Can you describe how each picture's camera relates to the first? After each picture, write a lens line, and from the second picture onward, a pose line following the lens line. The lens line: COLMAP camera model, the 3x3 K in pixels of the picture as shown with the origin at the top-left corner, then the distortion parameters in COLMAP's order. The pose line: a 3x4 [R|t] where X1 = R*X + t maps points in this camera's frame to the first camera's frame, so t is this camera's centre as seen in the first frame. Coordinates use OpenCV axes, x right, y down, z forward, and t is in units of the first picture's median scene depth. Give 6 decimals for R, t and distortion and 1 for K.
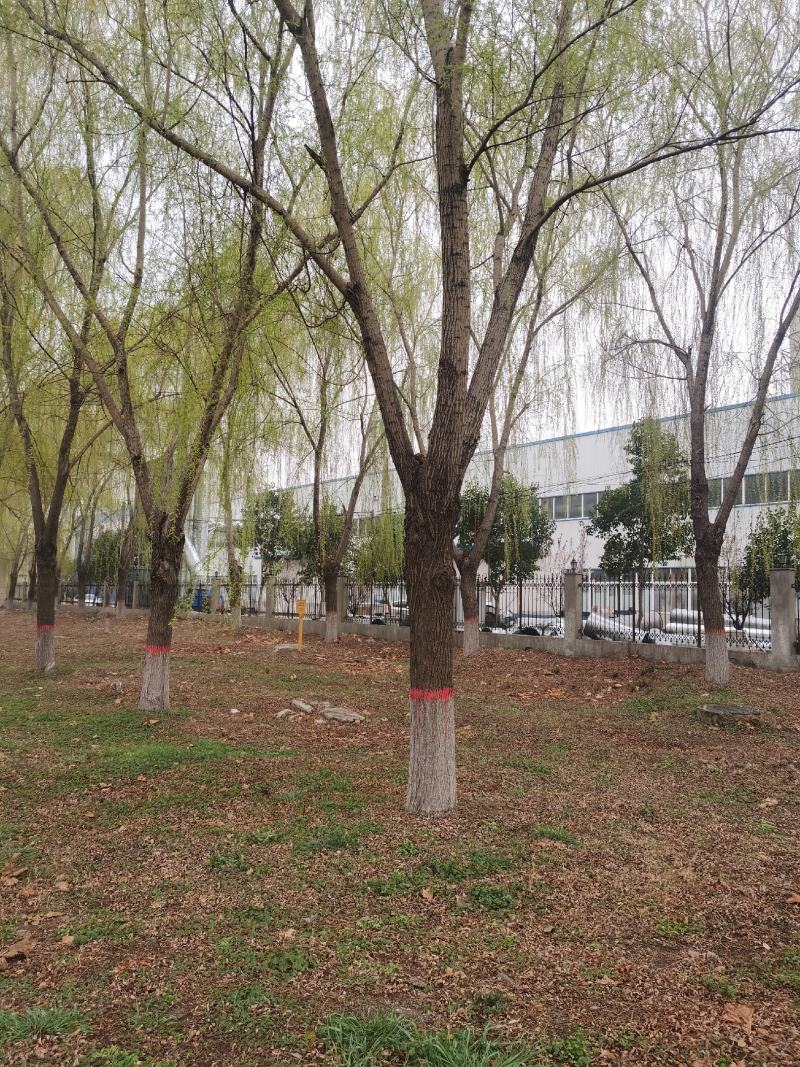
lens RADIAL K [[811.9, 0, 400.9], [0, 811.9, 530.4], [0, 0, 1]] dist [0.053930, -0.085852]
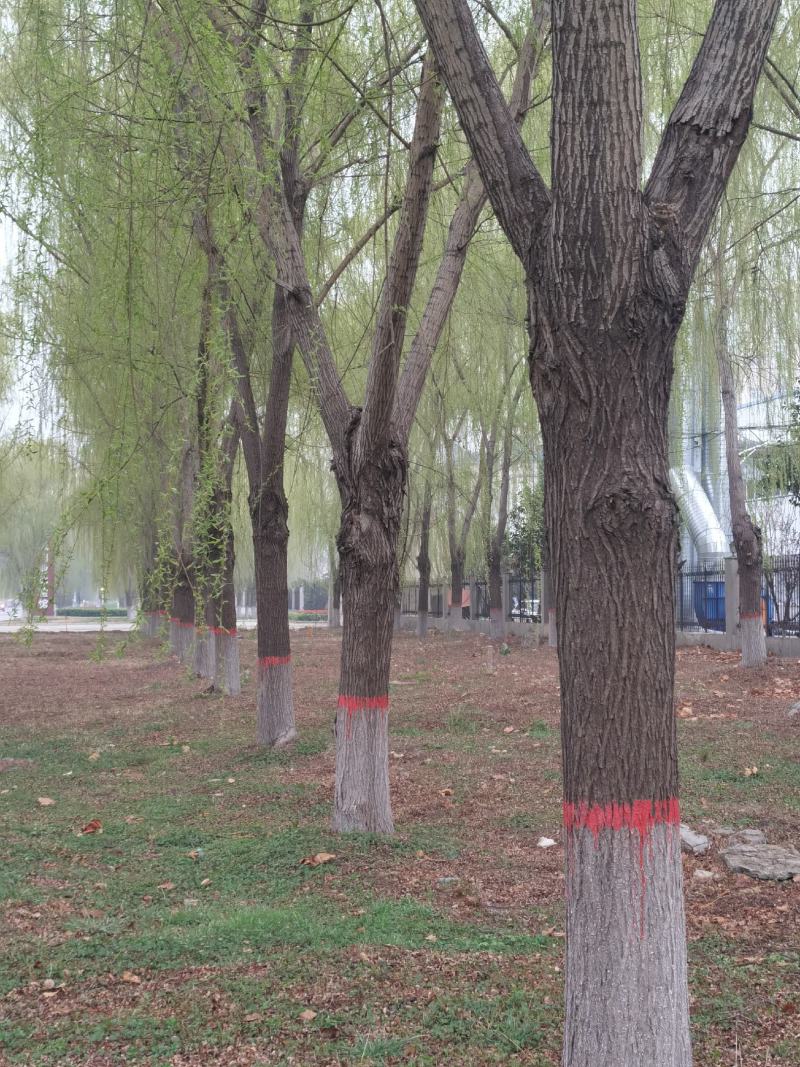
lens RADIAL K [[1718.8, 0, 399.8], [0, 1718.8, 534.3], [0, 0, 1]] dist [0.008277, 0.011114]
pose [[0.892931, -0.040911, -0.448331, 0.143258], [0.059843, 0.997811, 0.028136, 0.020063], [0.446198, -0.051953, 0.893425, 0.119429]]
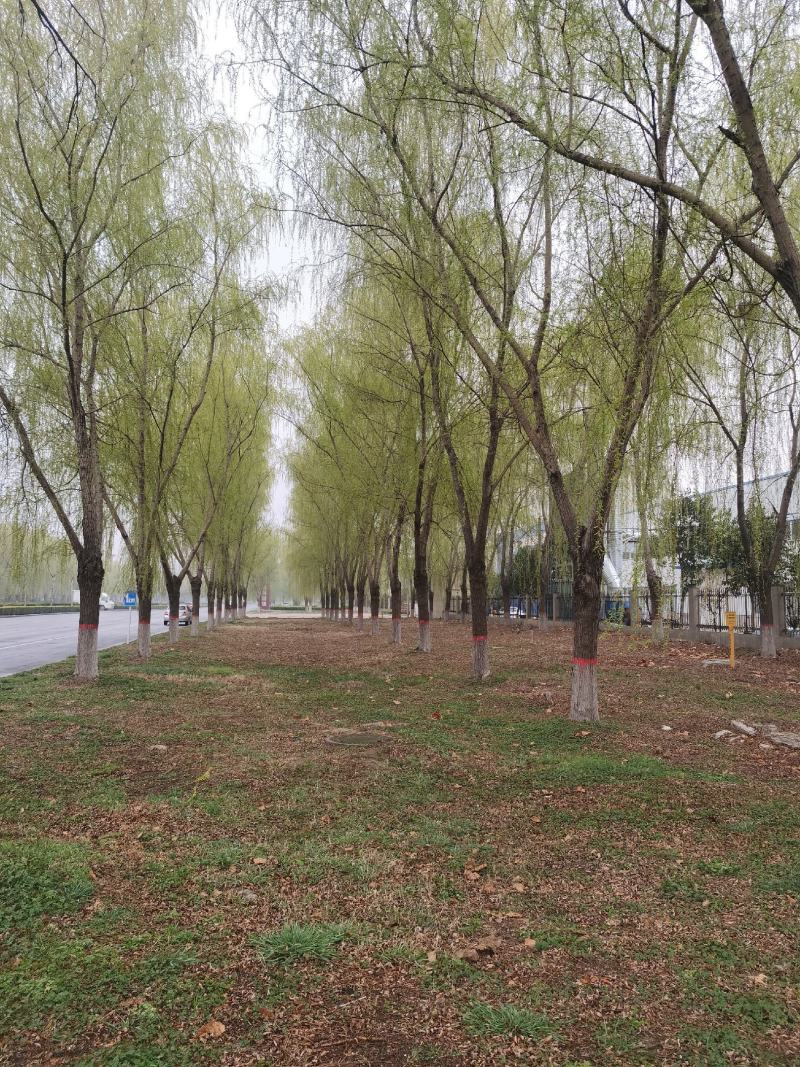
lens RADIAL K [[811.9, 0, 400.9], [0, 811.9, 530.4], [0, 0, 1]] dist [0.053930, -0.085852]
pose [[0.877937, -0.053055, -0.475827, -0.006954], [0.046256, 0.998591, -0.025999, -0.000716], [0.476536, 0.000815, 0.879155, 0.001662]]
